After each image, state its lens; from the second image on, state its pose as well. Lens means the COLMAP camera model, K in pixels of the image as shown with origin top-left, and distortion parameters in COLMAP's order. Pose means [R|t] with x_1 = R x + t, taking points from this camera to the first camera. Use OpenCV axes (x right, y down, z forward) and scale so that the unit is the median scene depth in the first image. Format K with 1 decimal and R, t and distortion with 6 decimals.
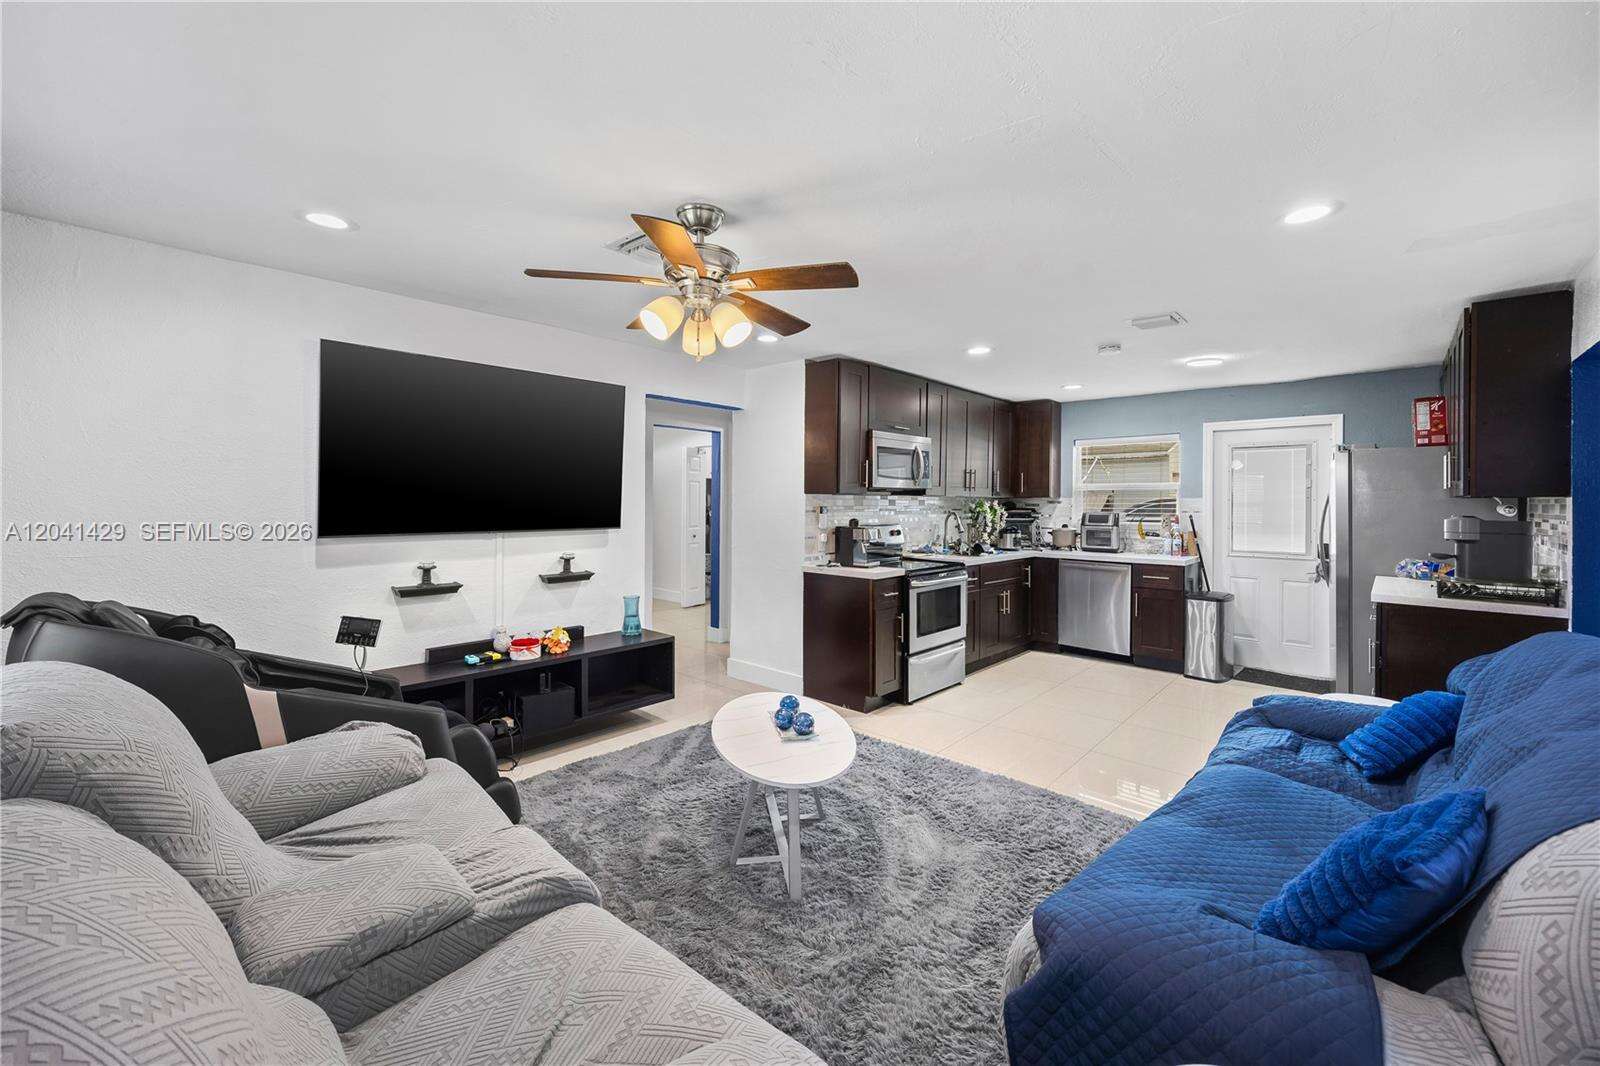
lens RADIAL K [[650.1, 0, 802.7], [0, 650.1, 503.4], [0, 0, 1]] dist [-0.000796, -0.000243]
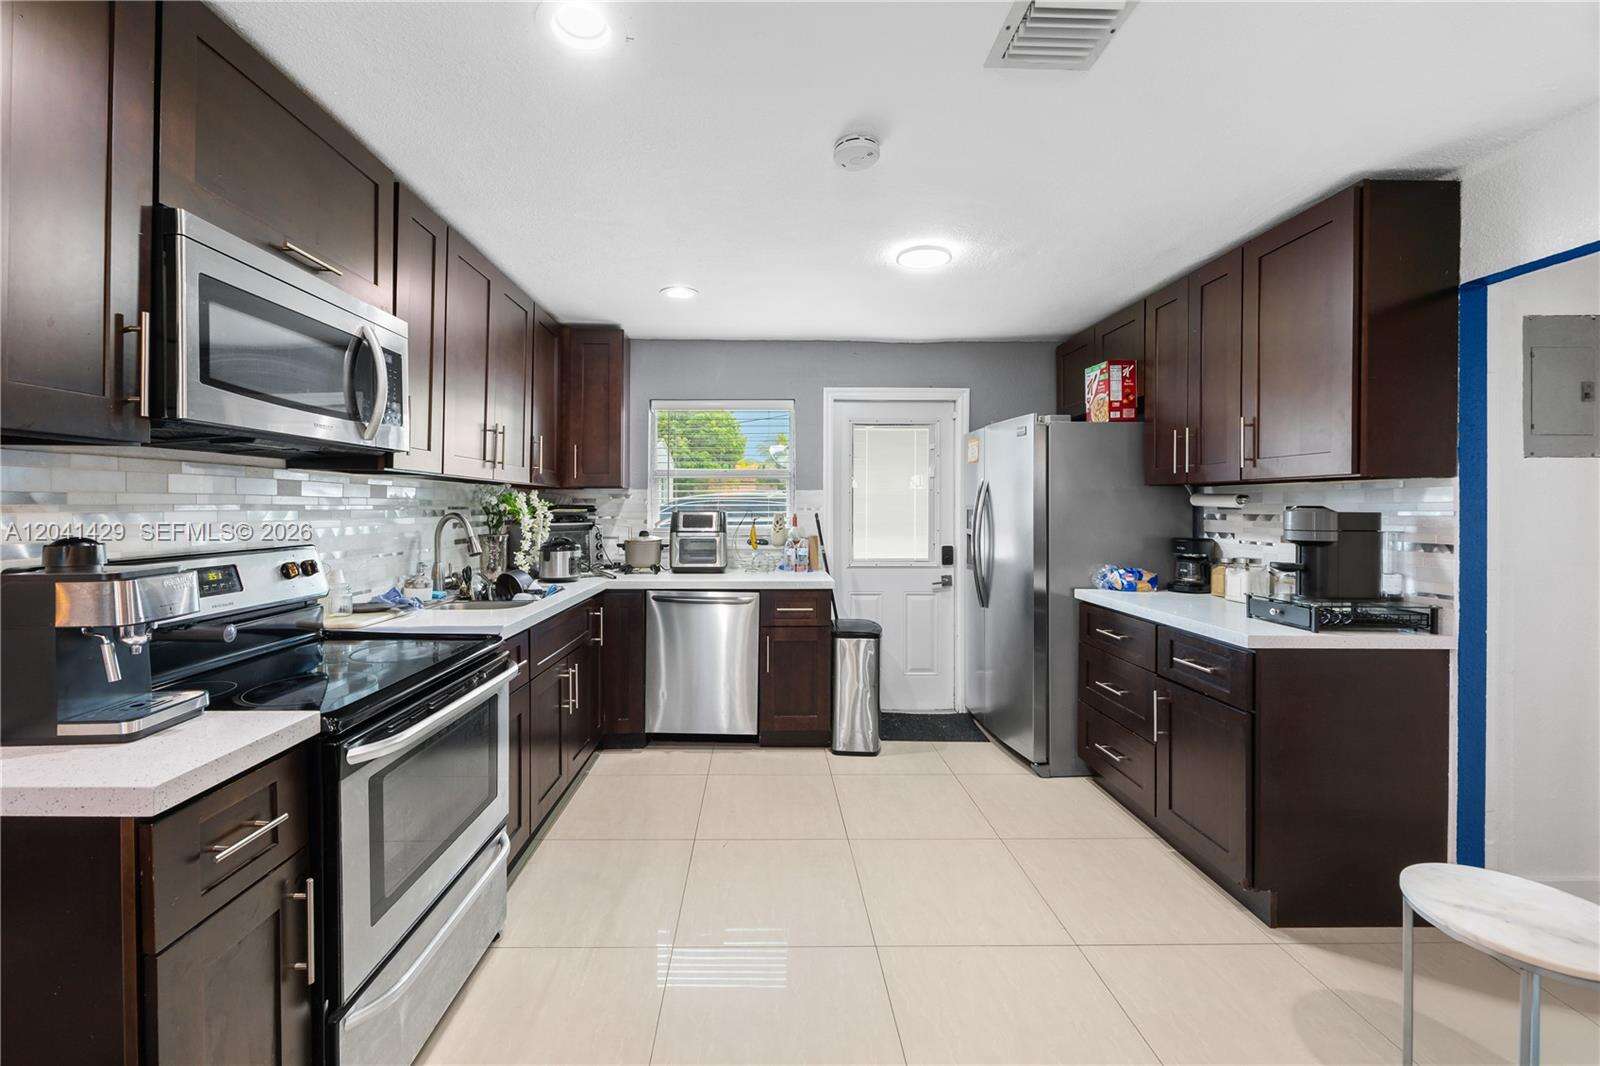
lens RADIAL K [[630.4, 0, 771.5], [0, 630.4, 508.1], [0, 0, 1]] dist [-0.001208, 0.001854]
pose [[0.730266, -0.004556, 0.683148, 0.092850], [0.003380, 0.999990, 0.003056, 0.010285], [-0.683155, 0.000077, 0.730274, 0.546809]]
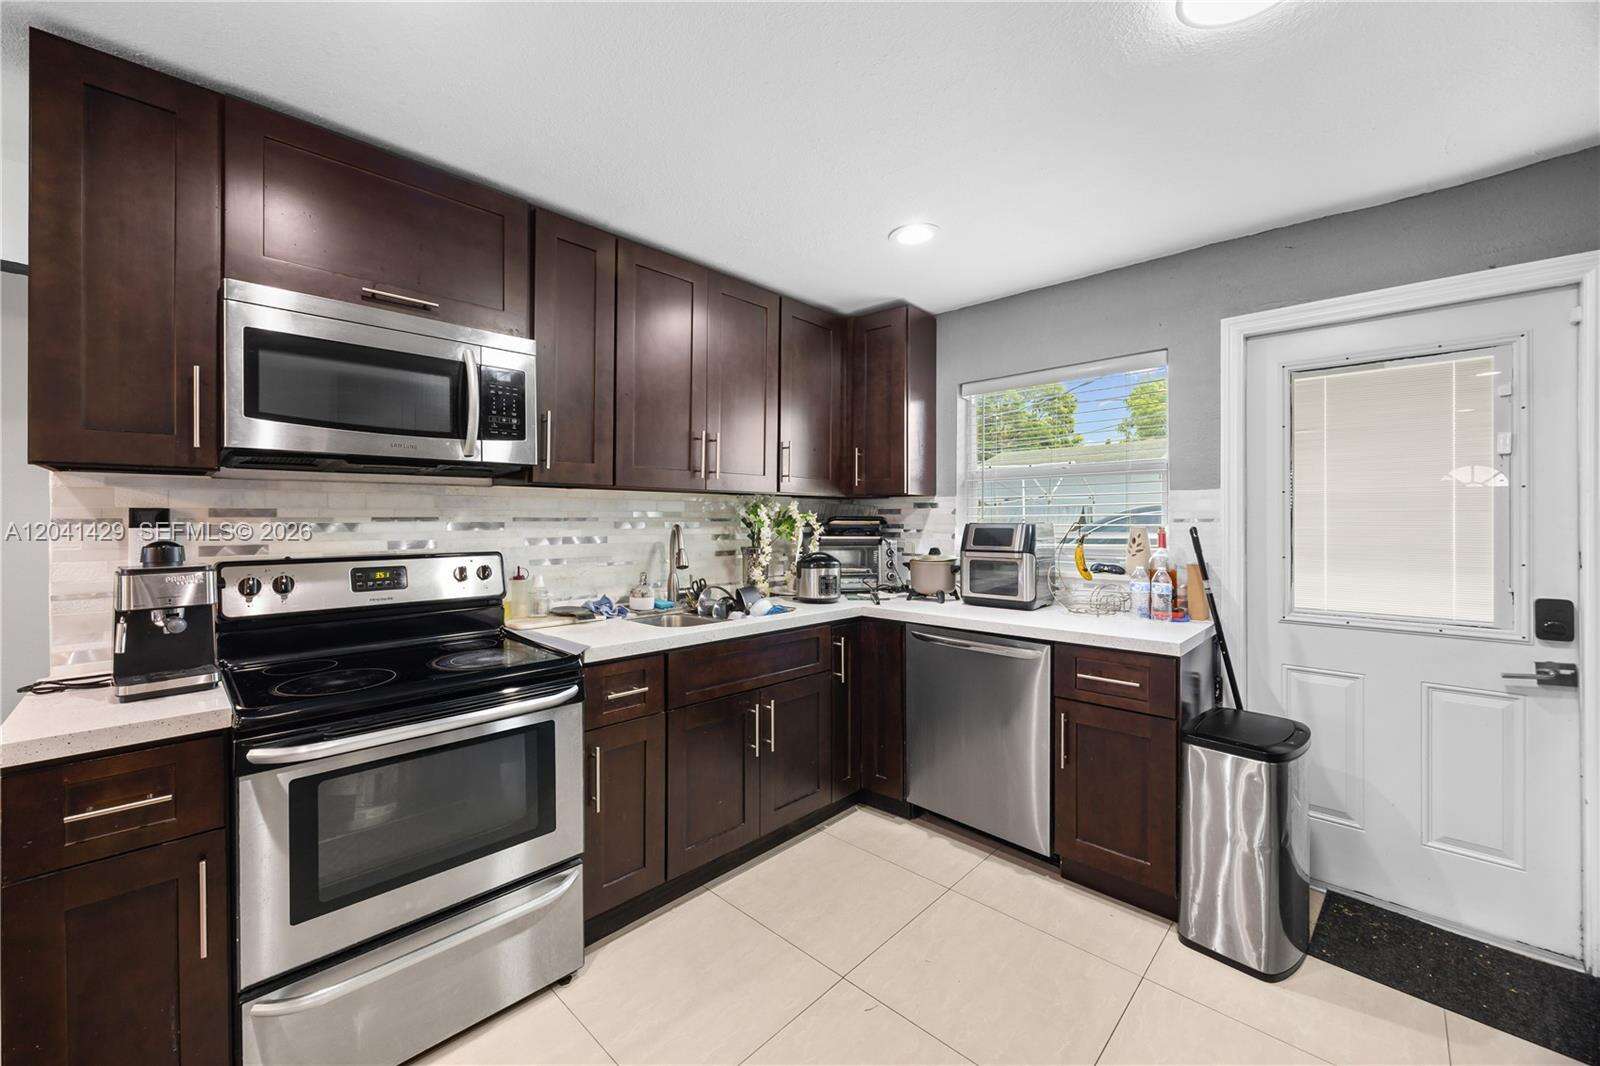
lens RADIAL K [[630.4, 0, 782.9], [0, 630.4, 519.5], [0, 0, 1]] dist [-0.001208, 0.001854]
pose [[0.999192, -0.005955, -0.039755, 0.351204], [0.005844, 0.999979, -0.002915, 0.012679], [0.039771, 0.002680, 0.999205, 0.586985]]
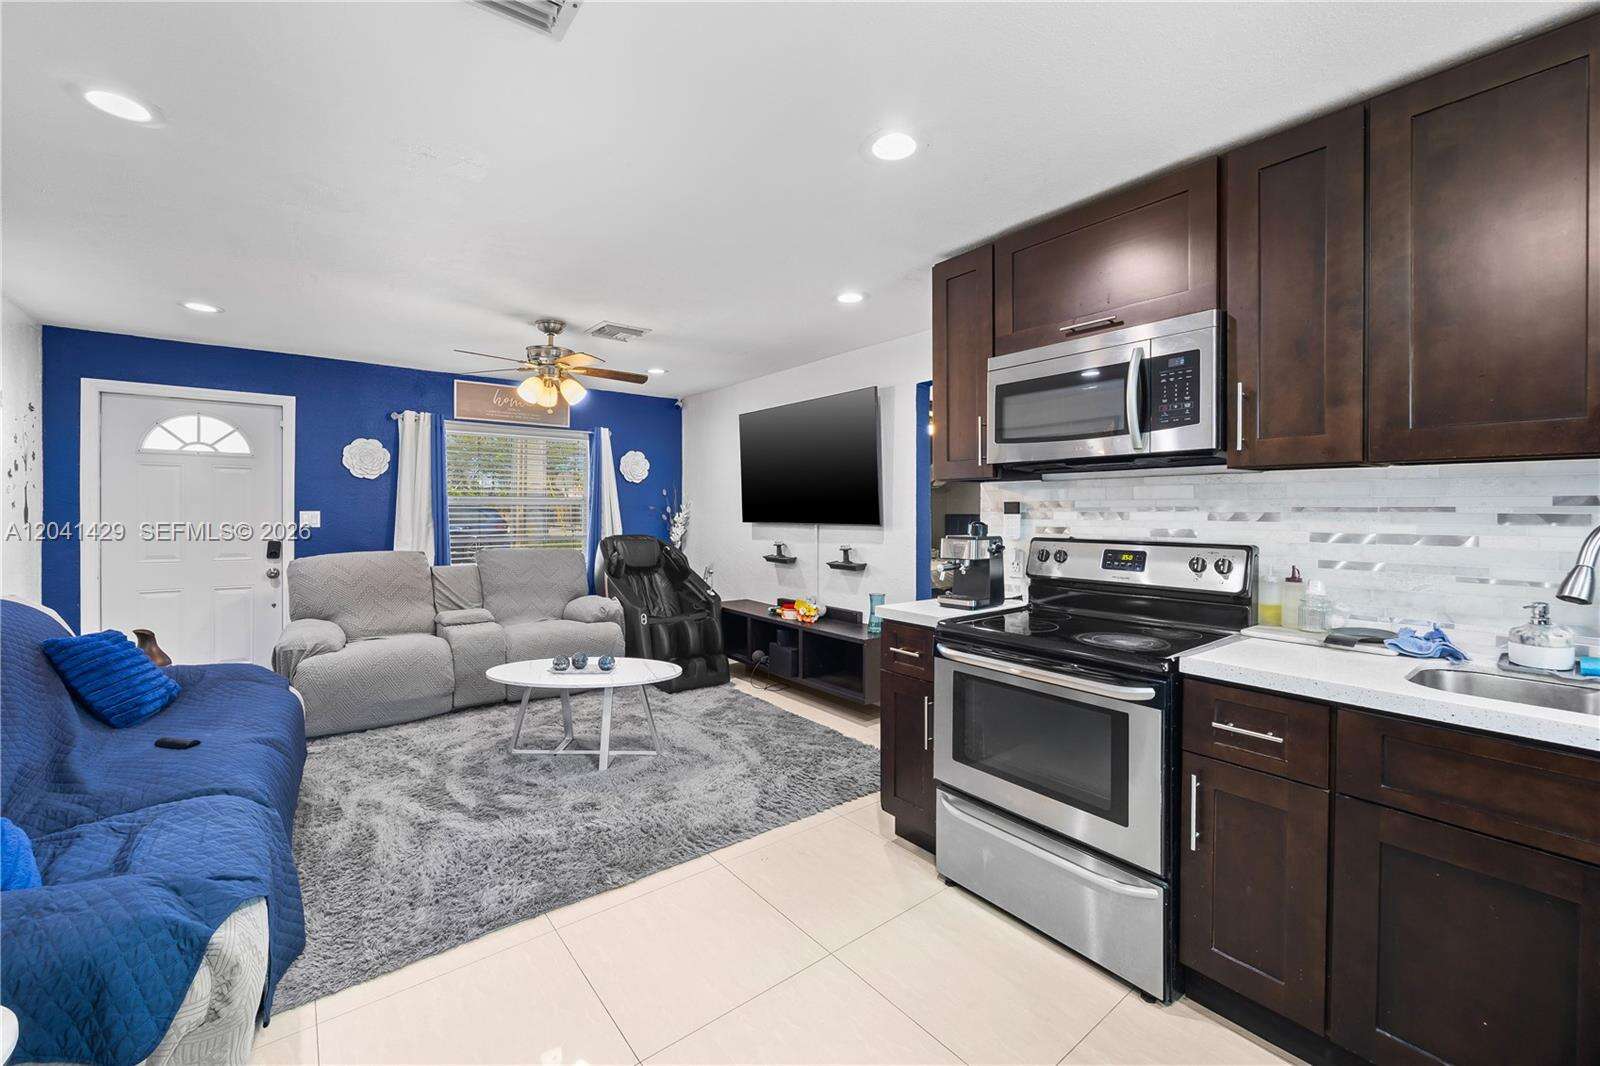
lens RADIAL K [[650.1, 0, 764.4], [0, 650.1, 514.3], [0, 0, 1]] dist [-0.000796, -0.000243]
pose [[-0.195879, 0.004537, -0.980618, 0.570185], [-0.004513, 0.999975, 0.005529, 0.012349], [0.980618, 0.005509, -0.195854, 0.784540]]
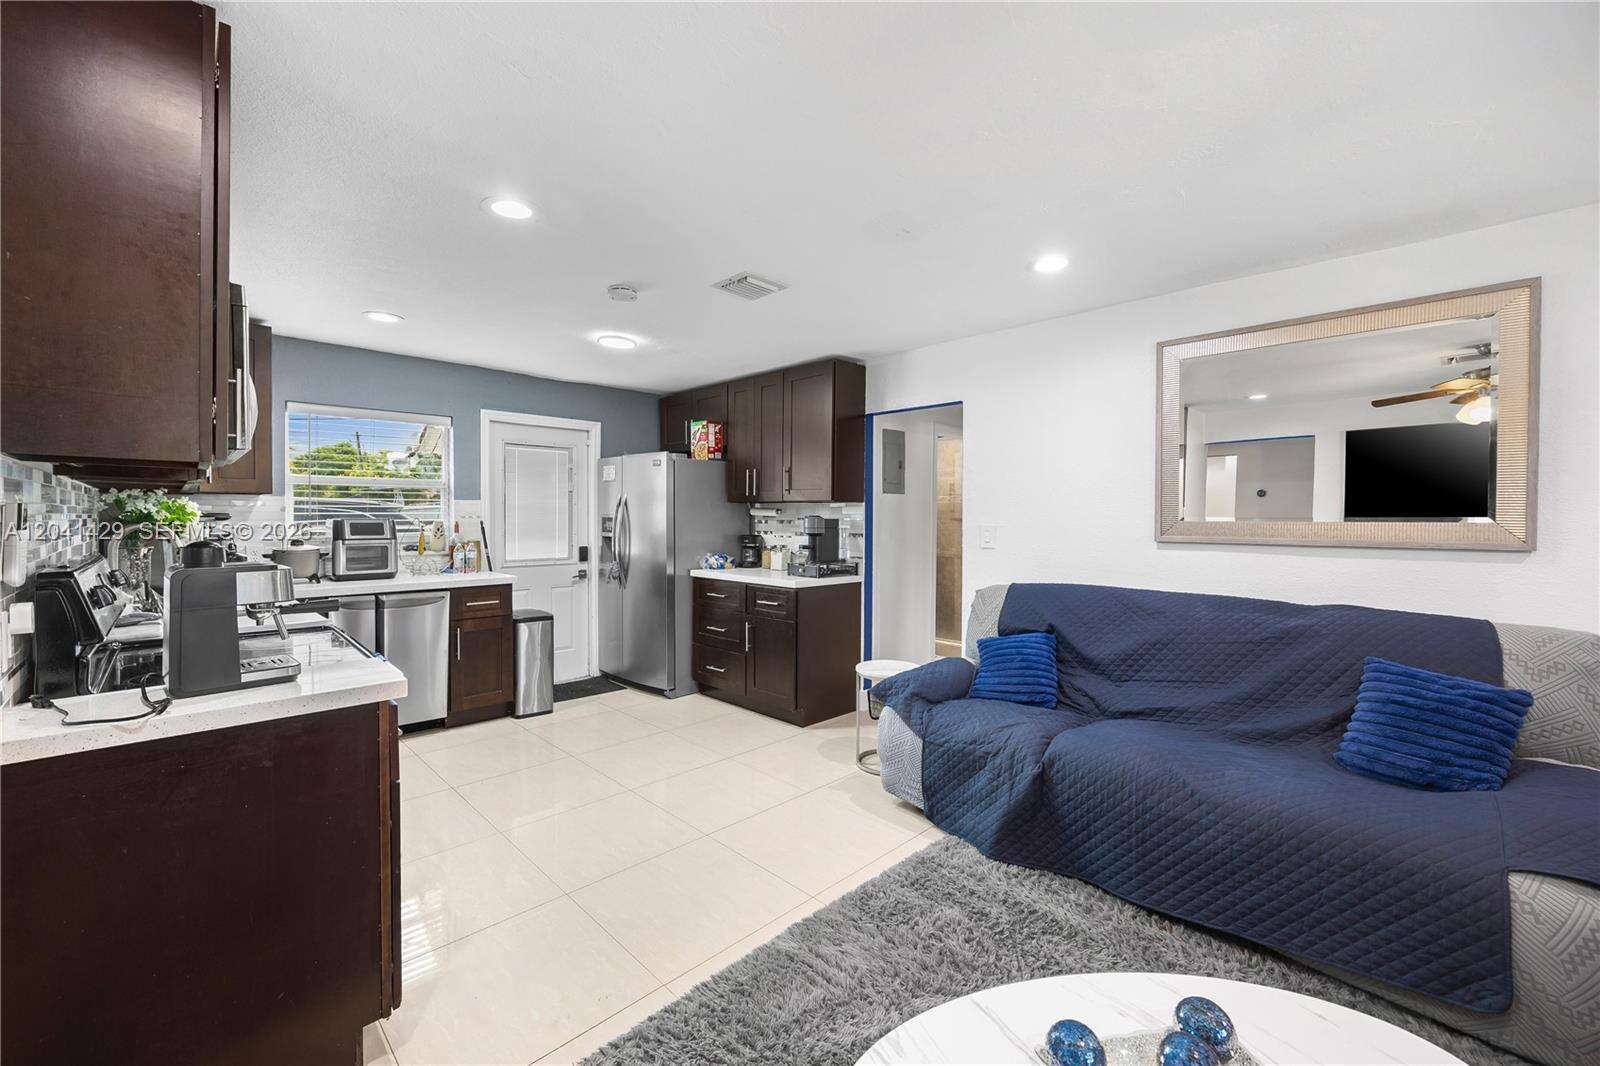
lens RADIAL K [[650.1, 0, 799.2], [0, 650.1, 527.4], [0, 0, 1]] dist [-0.000796, -0.000243]
pose [[0.047507, -0.023343, 0.998598, -0.196242], [-0.000760, 0.999726, 0.023406, 0.007166], [-0.998871, -0.001870, 0.047476, 0.585695]]
